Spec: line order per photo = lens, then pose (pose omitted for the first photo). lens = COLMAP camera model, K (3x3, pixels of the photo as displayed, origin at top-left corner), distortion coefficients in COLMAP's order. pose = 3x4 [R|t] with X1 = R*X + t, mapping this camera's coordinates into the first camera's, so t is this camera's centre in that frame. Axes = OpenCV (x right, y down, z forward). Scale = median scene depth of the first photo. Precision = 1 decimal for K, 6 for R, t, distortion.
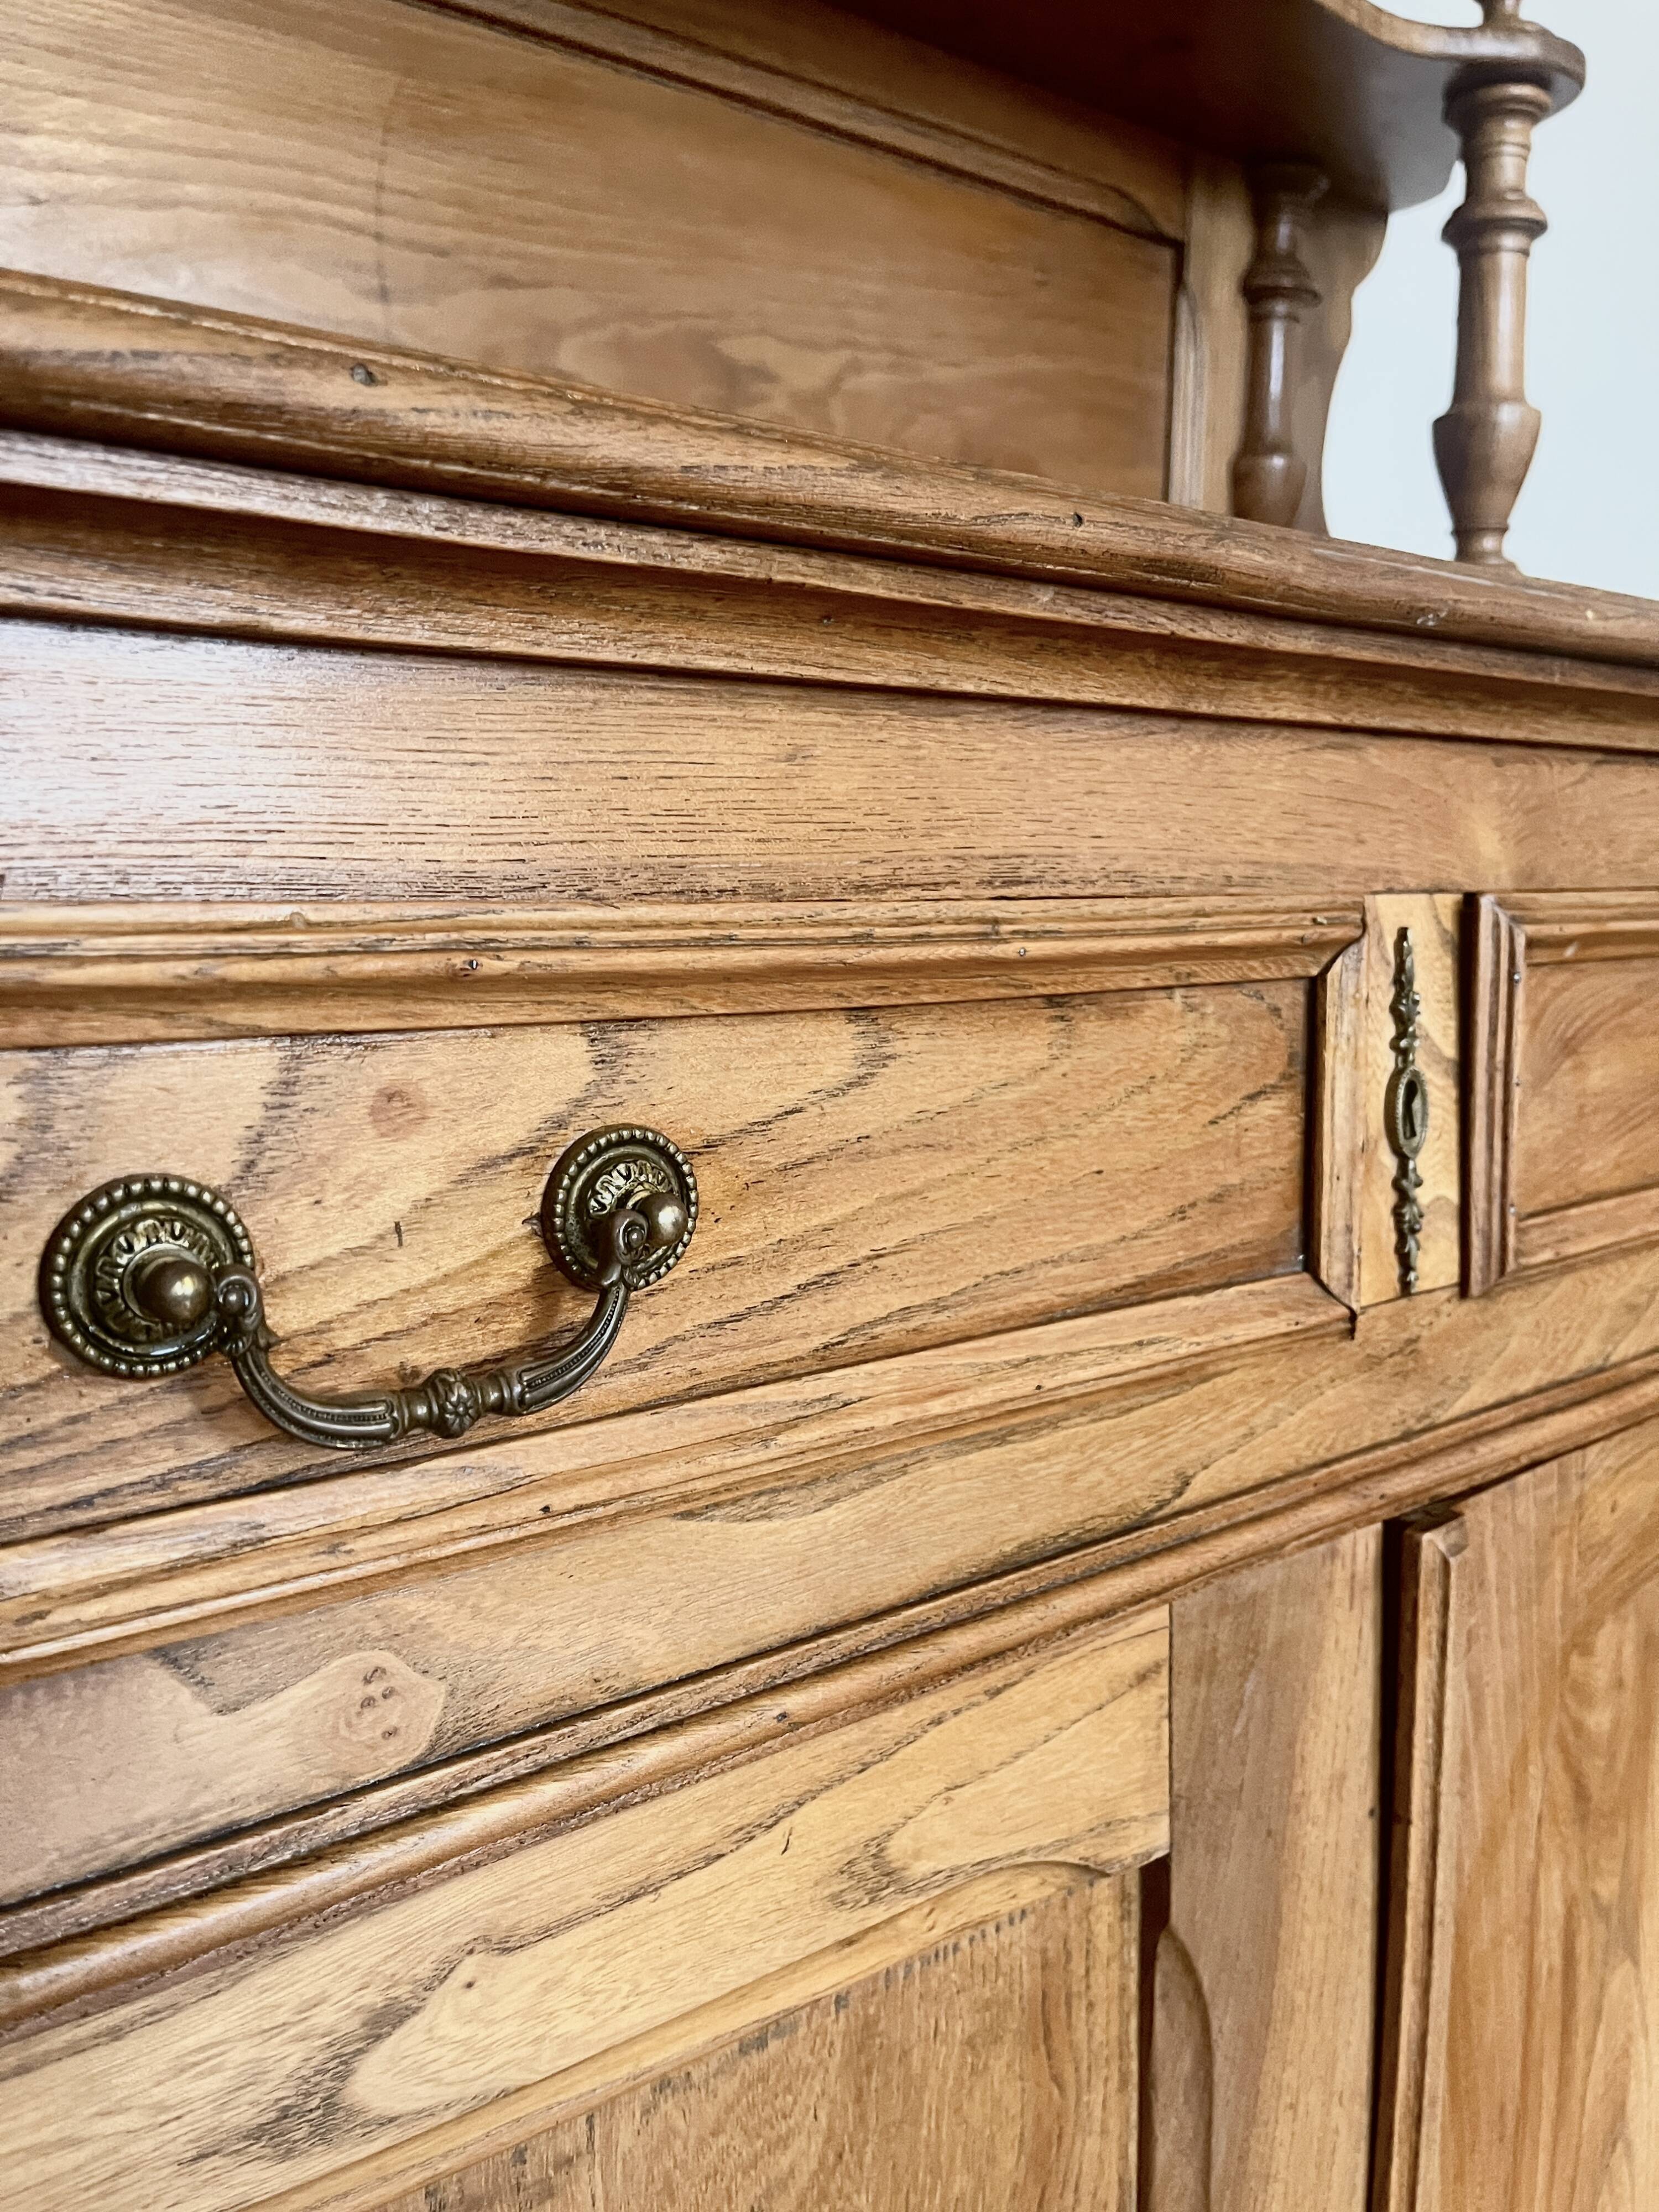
lens RADIAL K [[1735.0, 0, 834.3], [0, 1735.0, 1111.9], [0, 0, 1]] dist [0.001065, -0.027171]
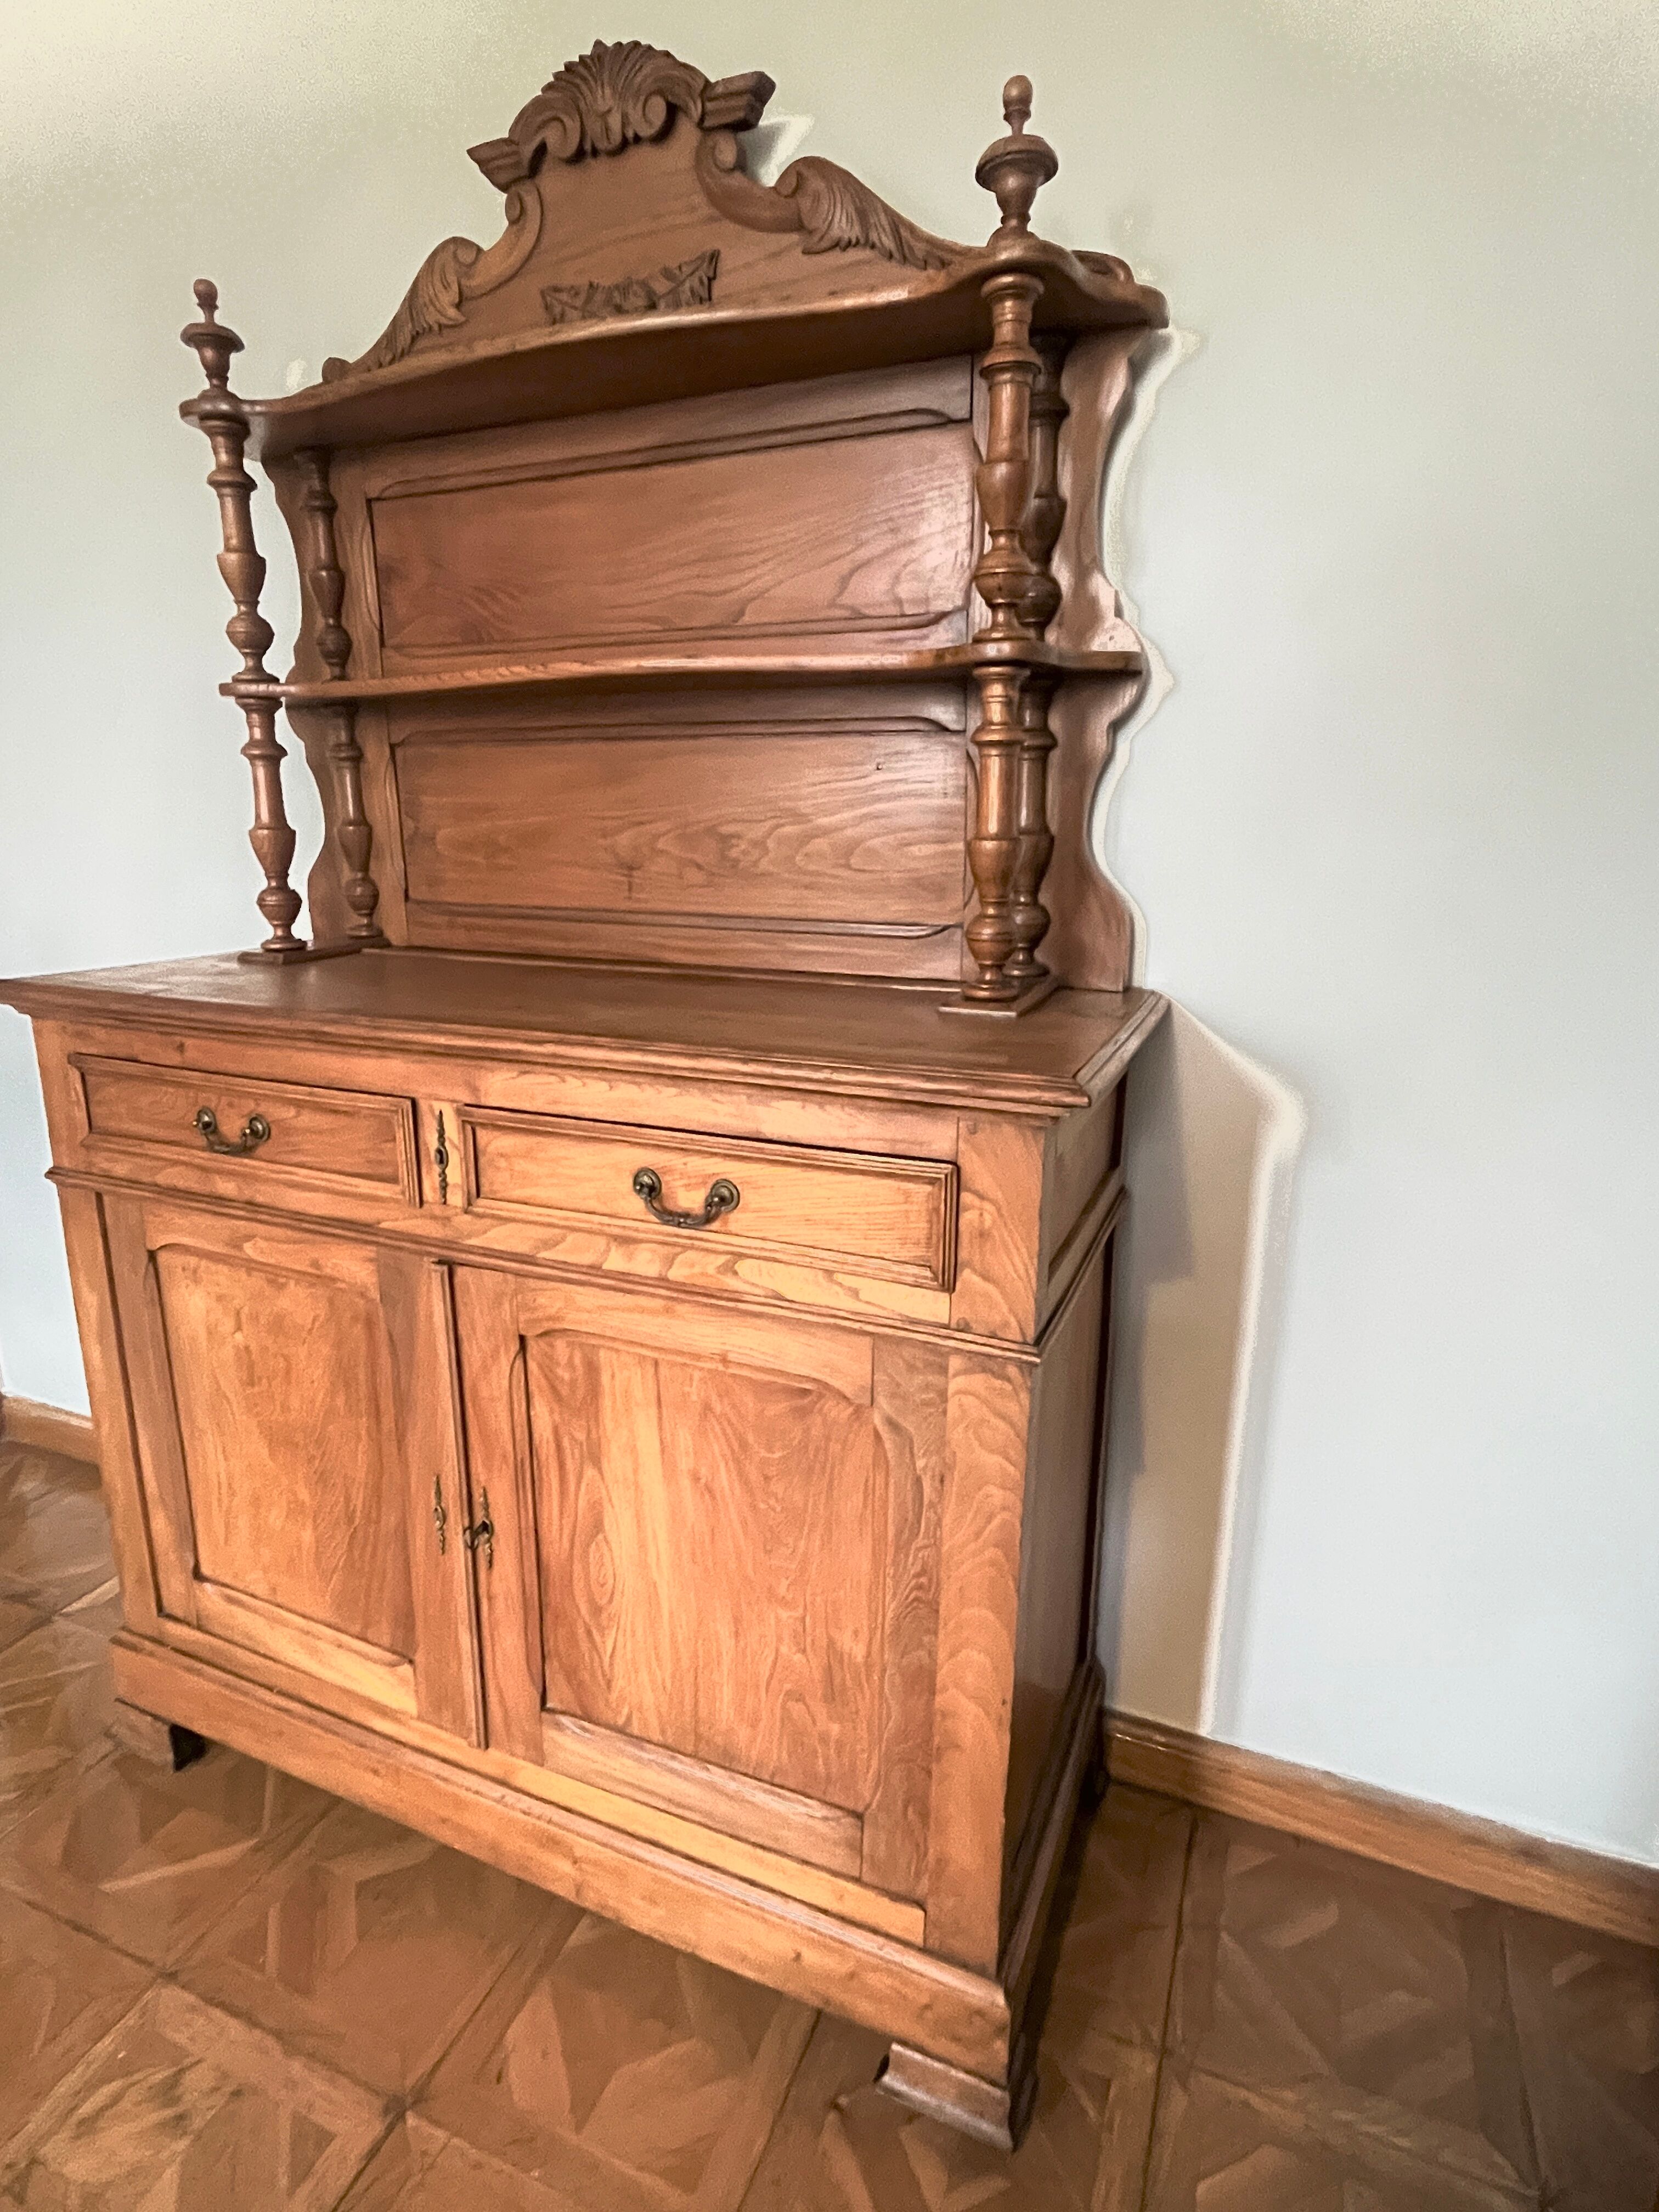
lens RADIAL K [[1156.7, 0, 829.1], [0, 1156.7, 1100.5], [0, 0, 1]] dist [-0.011463, 0.006495]
pose [[0.478280, 0.225170, -0.848851, 3.468722], [-0.118050, 0.974283, 0.191928, -0.857960], [0.870237, 0.008412, 0.492561, 0.602769]]
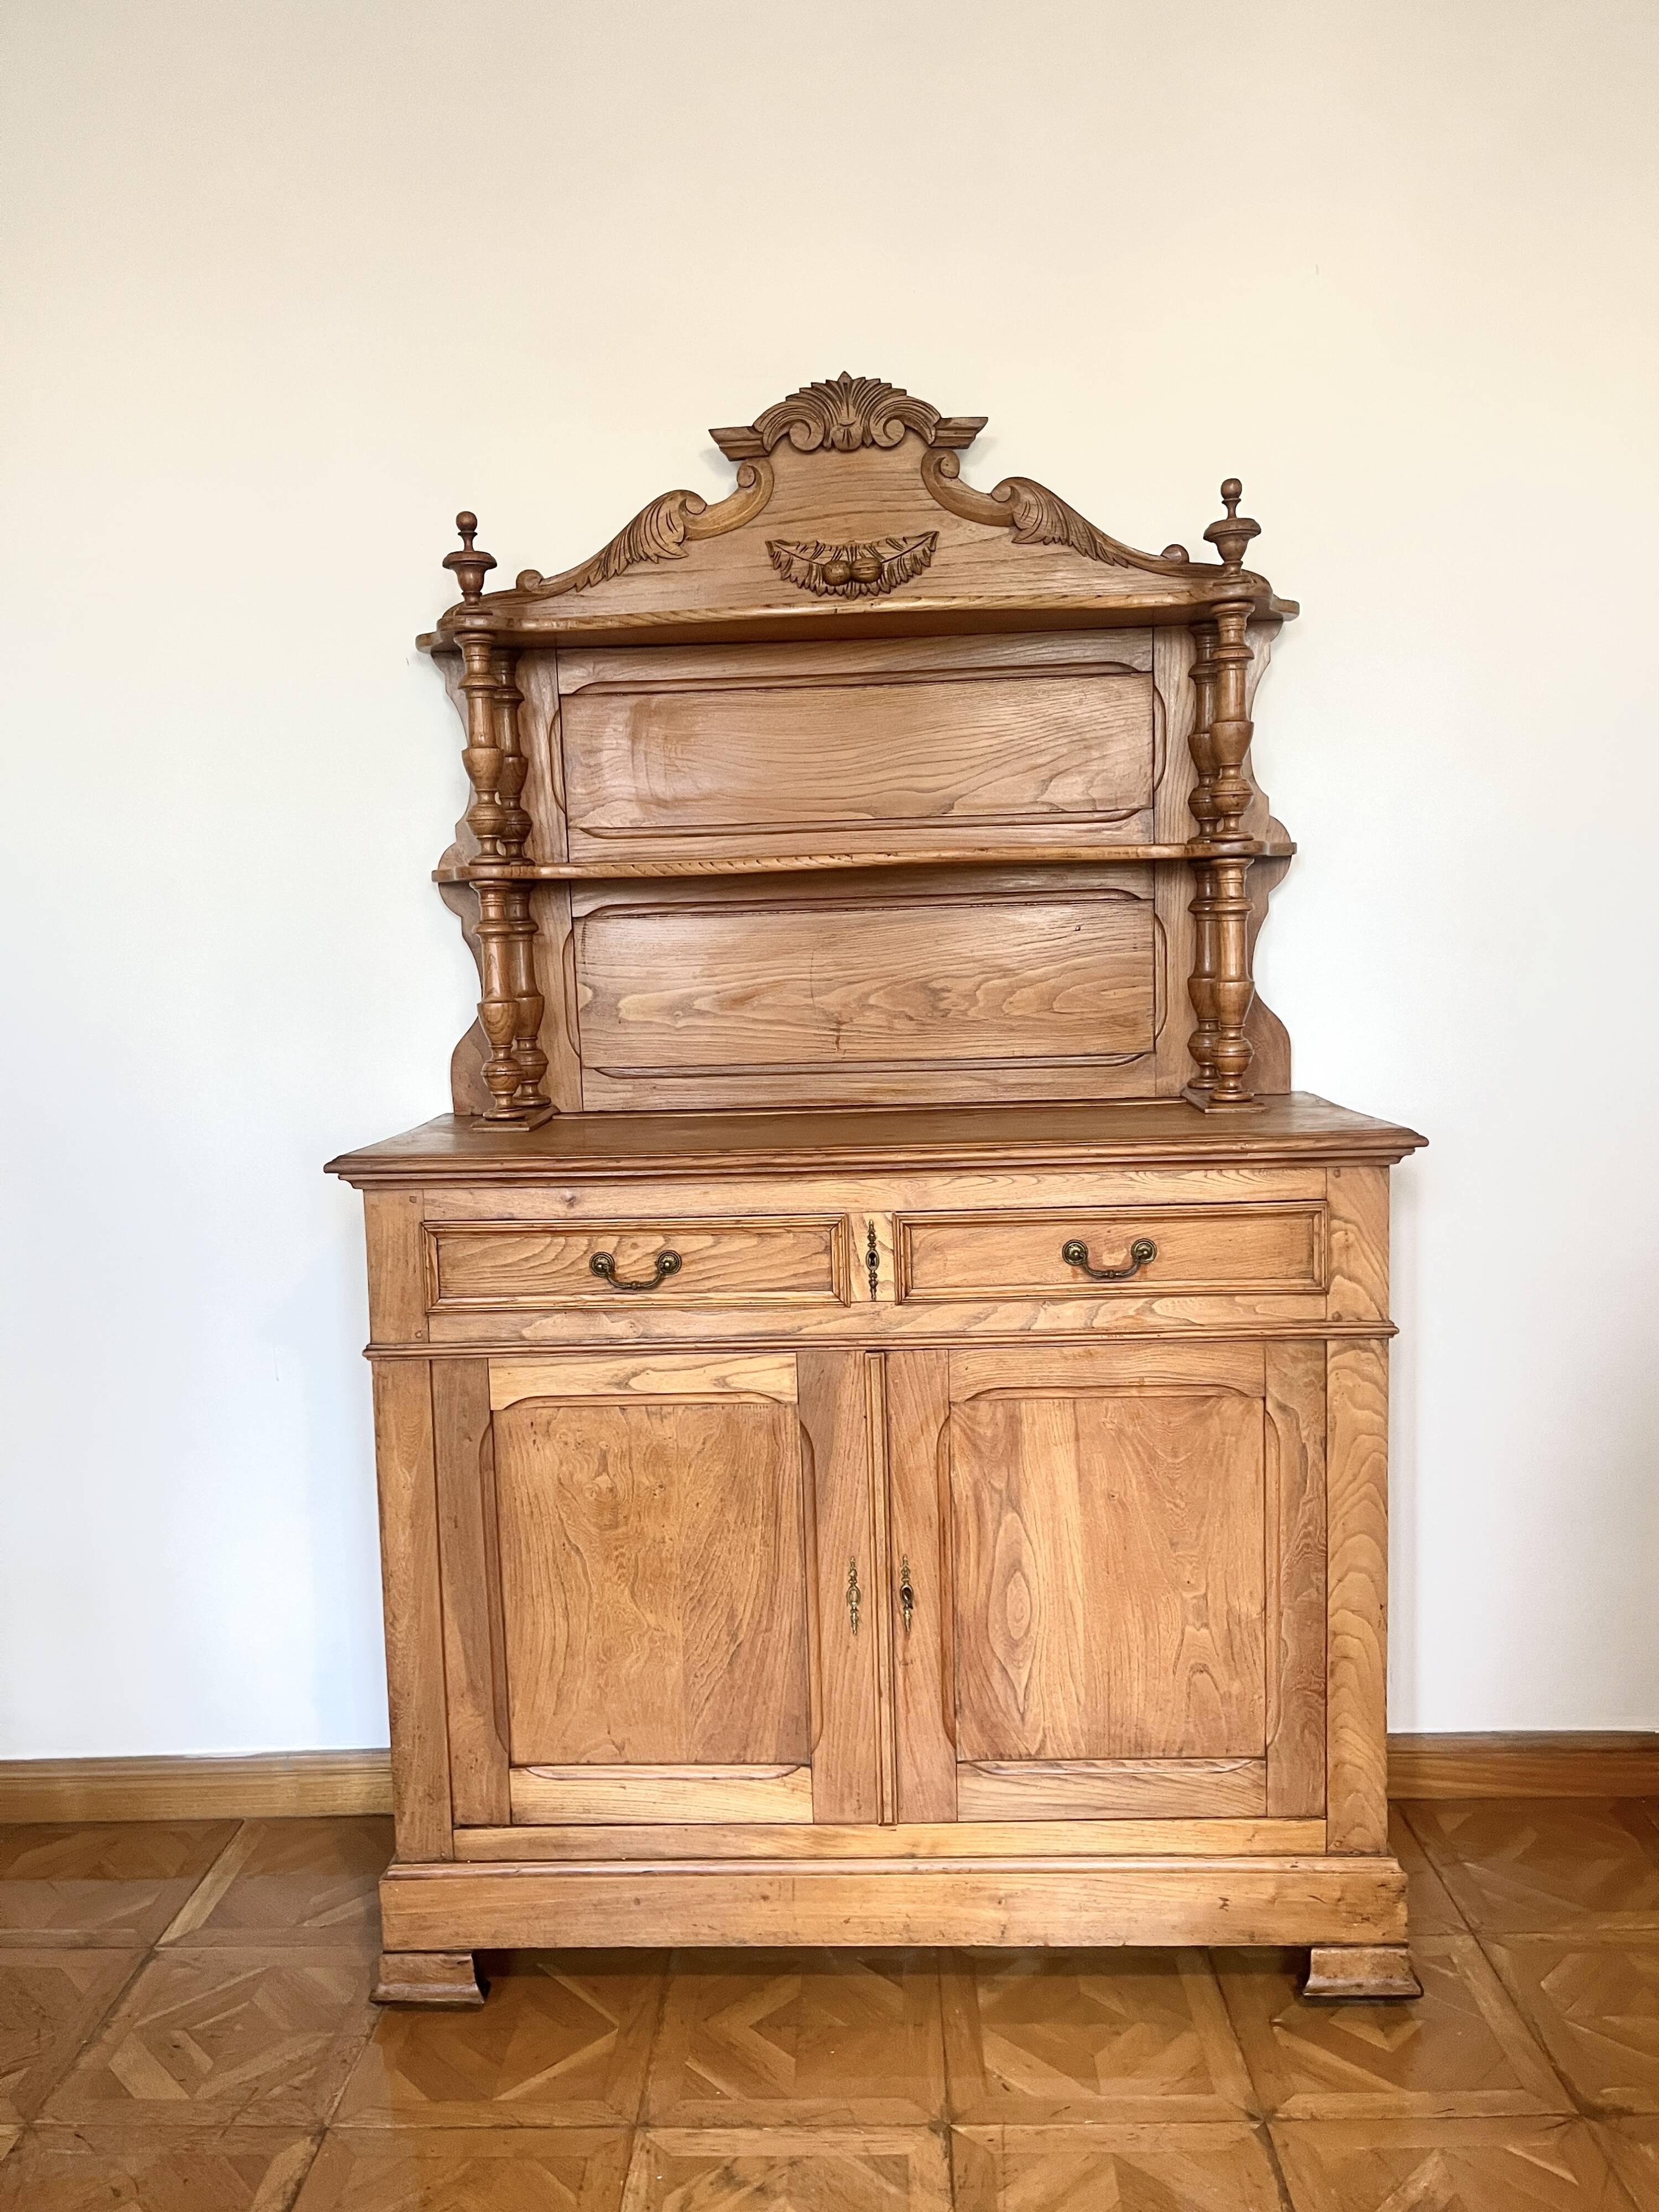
lens RADIAL K [[1675.4, 0, 826.6], [0, 1675.4, 1128.9], [0, 0, 1]] dist [0.051823, -0.069793]
pose [[0.761310, 0.057772, -0.645810, 3.697872], [-0.057802, 0.998104, 0.021148, -0.519868], [0.645807, 0.021228, 0.763206, -2.938225]]
